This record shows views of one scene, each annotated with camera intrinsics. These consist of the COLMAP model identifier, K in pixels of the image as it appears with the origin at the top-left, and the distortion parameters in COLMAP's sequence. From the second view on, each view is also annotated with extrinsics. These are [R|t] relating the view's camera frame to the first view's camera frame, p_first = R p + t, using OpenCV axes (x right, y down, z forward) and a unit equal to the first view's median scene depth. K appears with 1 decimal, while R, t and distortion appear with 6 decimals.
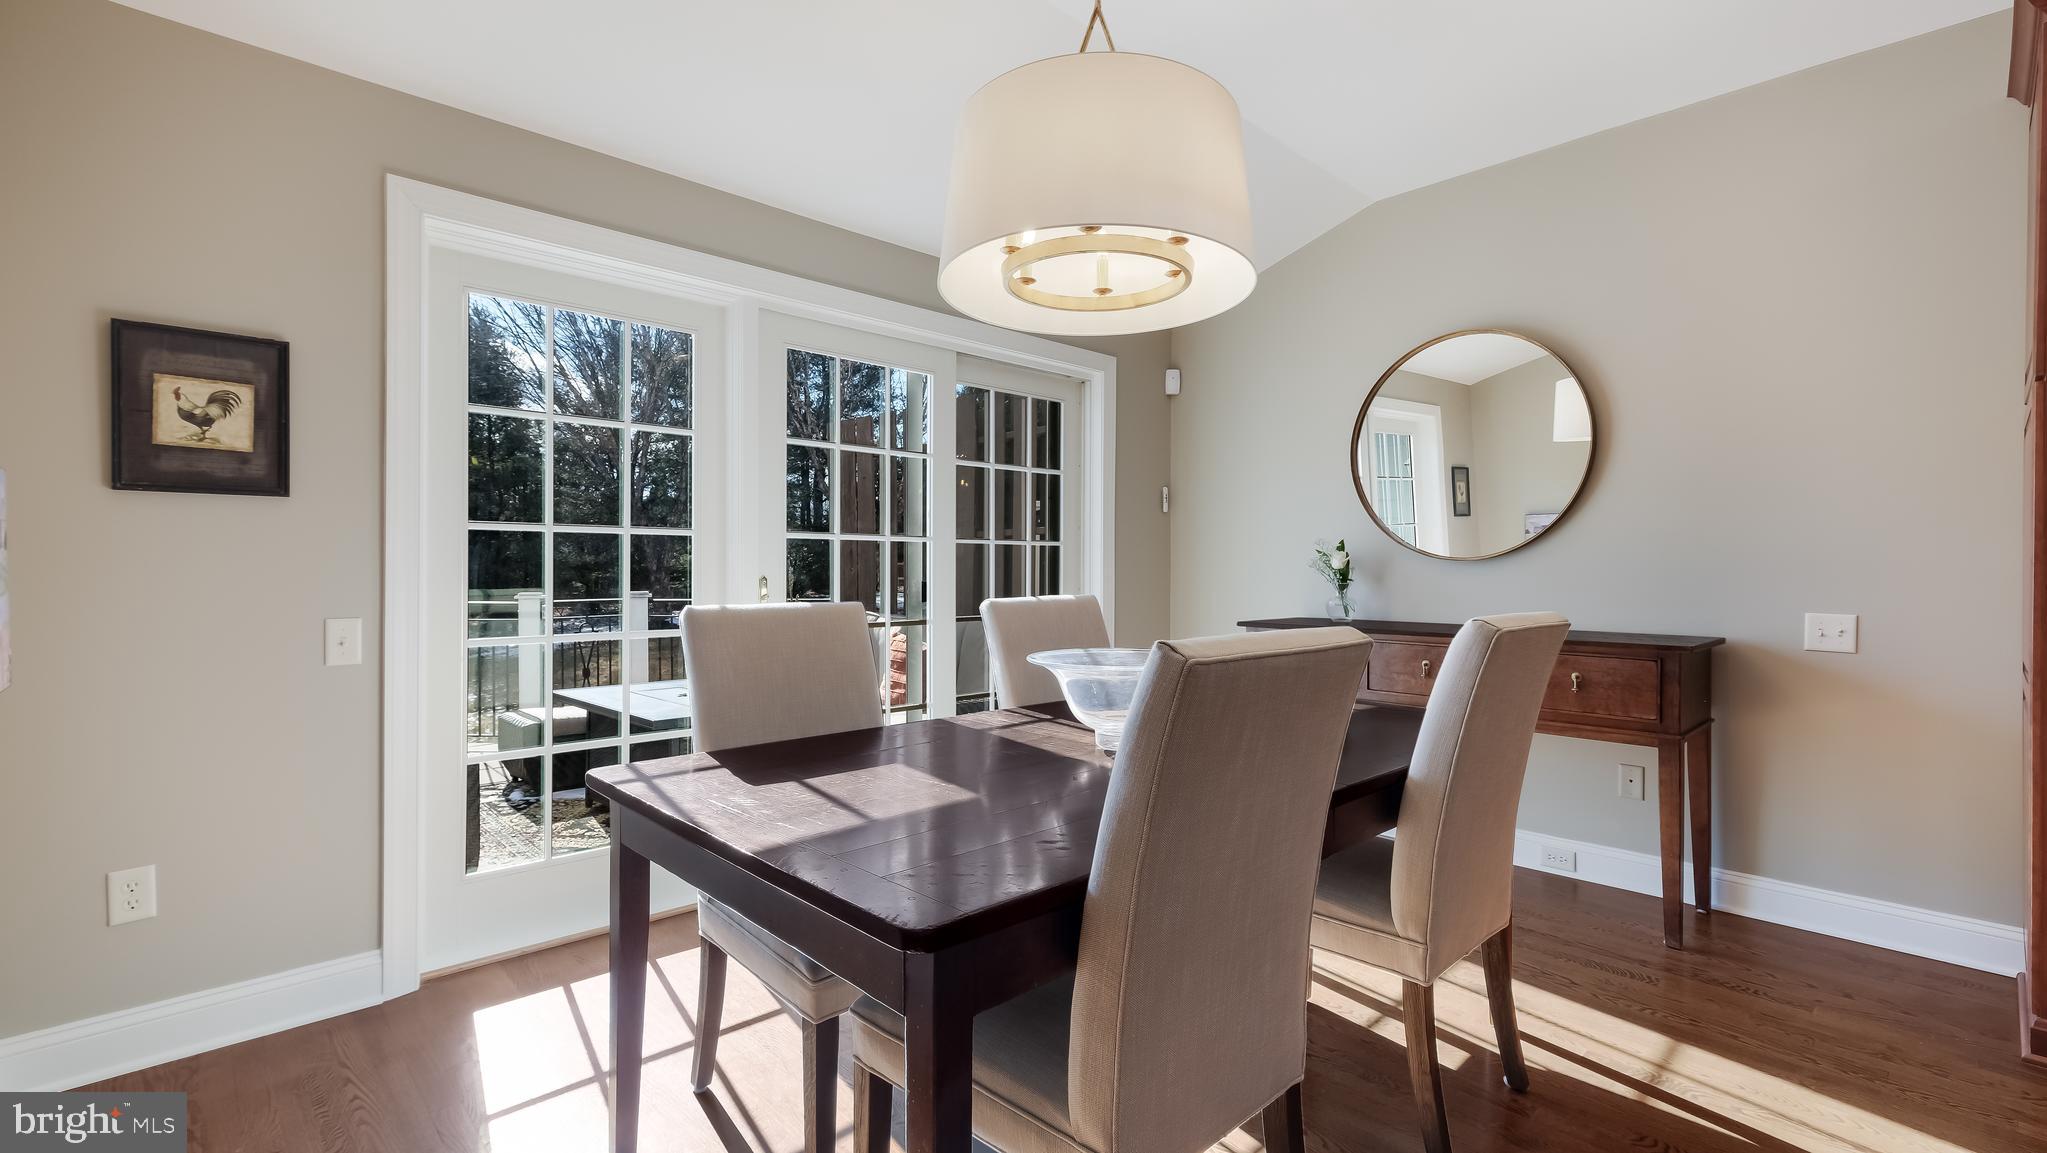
lens RADIAL K [[900.4, 0, 1029.2], [0, 900.4, 547.8], [0, 0, 1]] dist [0.012317, -0.001681]
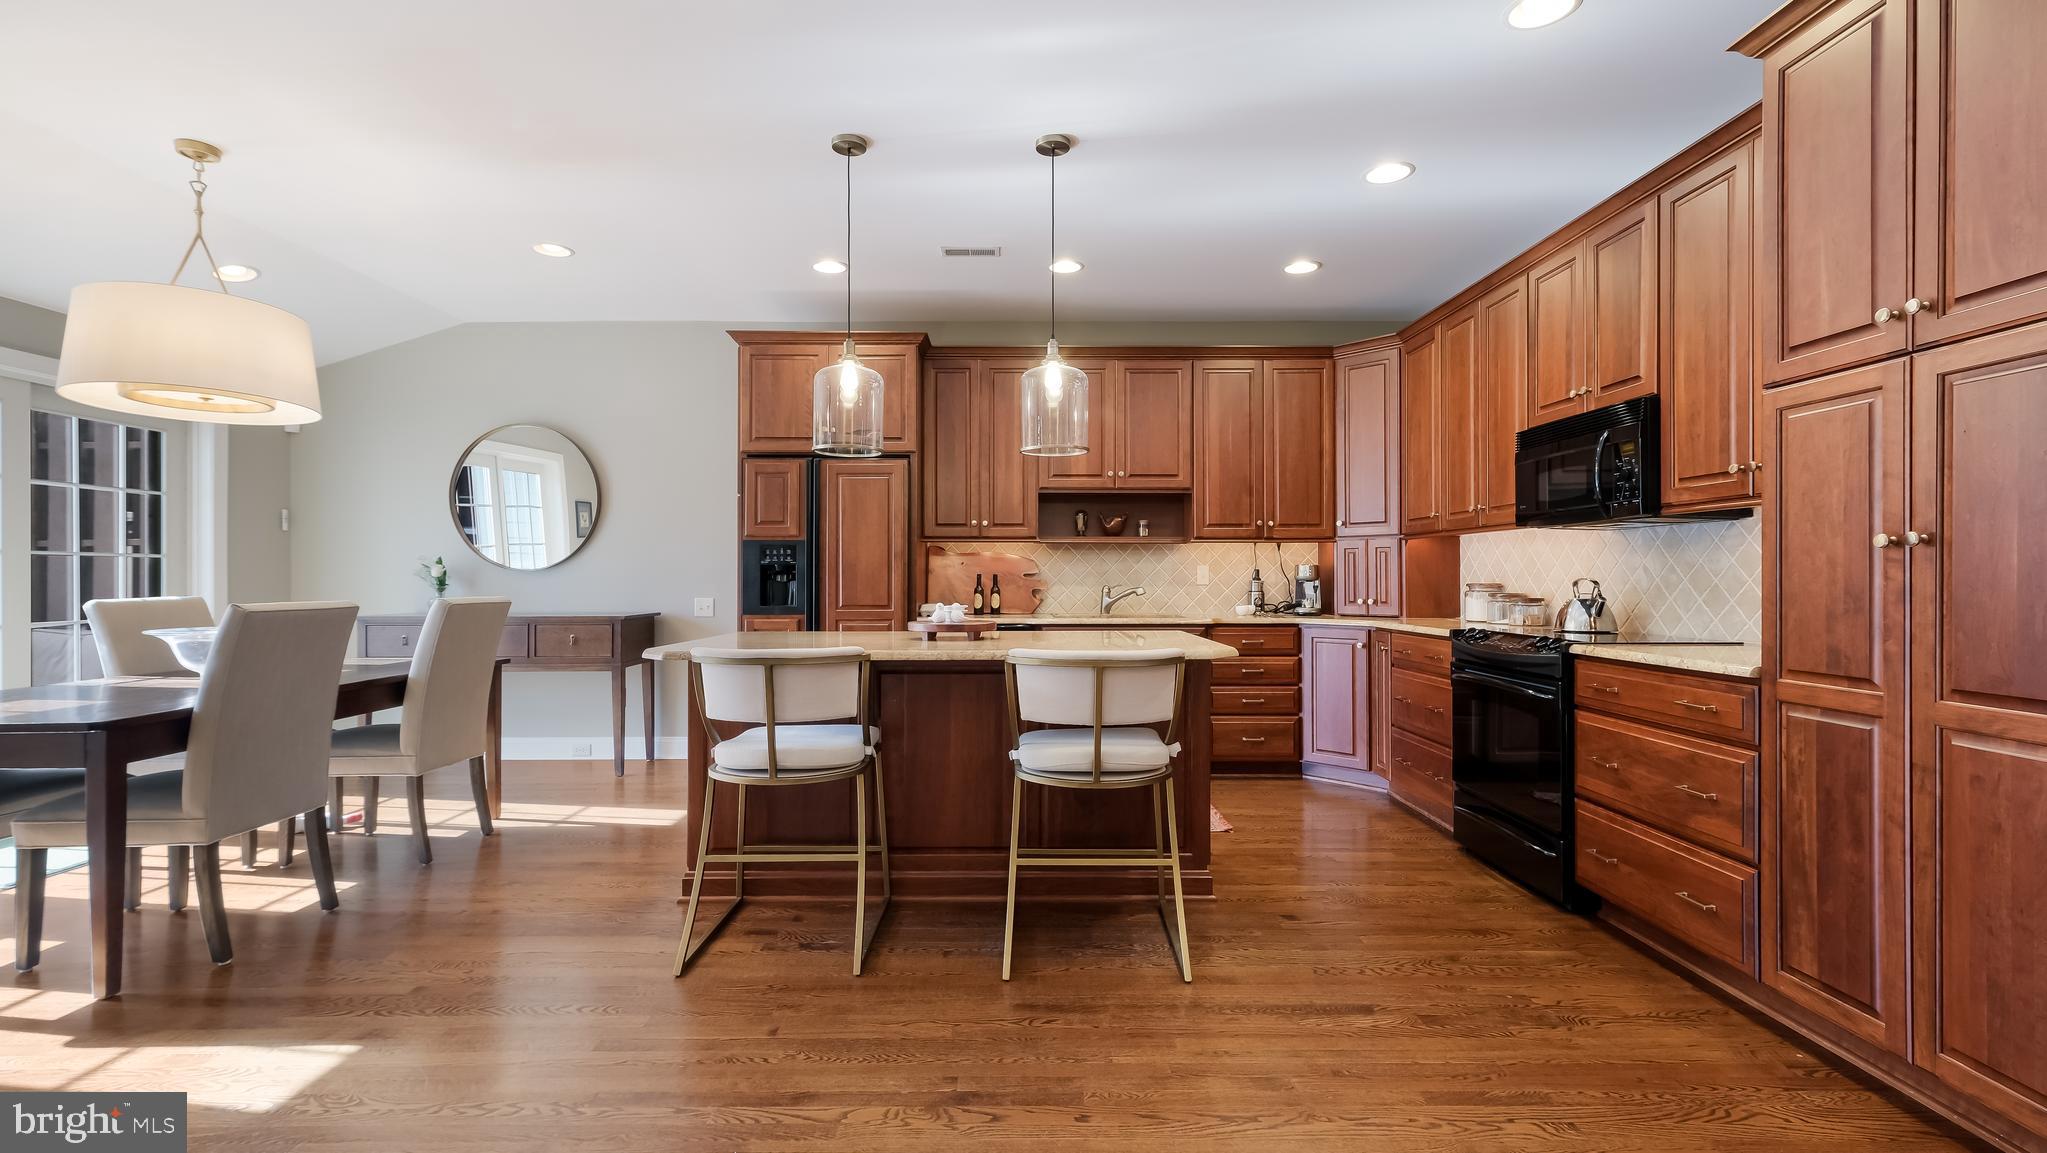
lens RADIAL K [[900.4, 0, 1022.3], [0, 900.4, 579.9], [0, 0, 1]] dist [0.012317, -0.001681]
pose [[0.696433, -0.005455, 0.717601, -0.037665], [-0.010098, 0.999798, 0.017401, -0.006084], [-0.717551, -0.019365, 0.696237, -0.646004]]
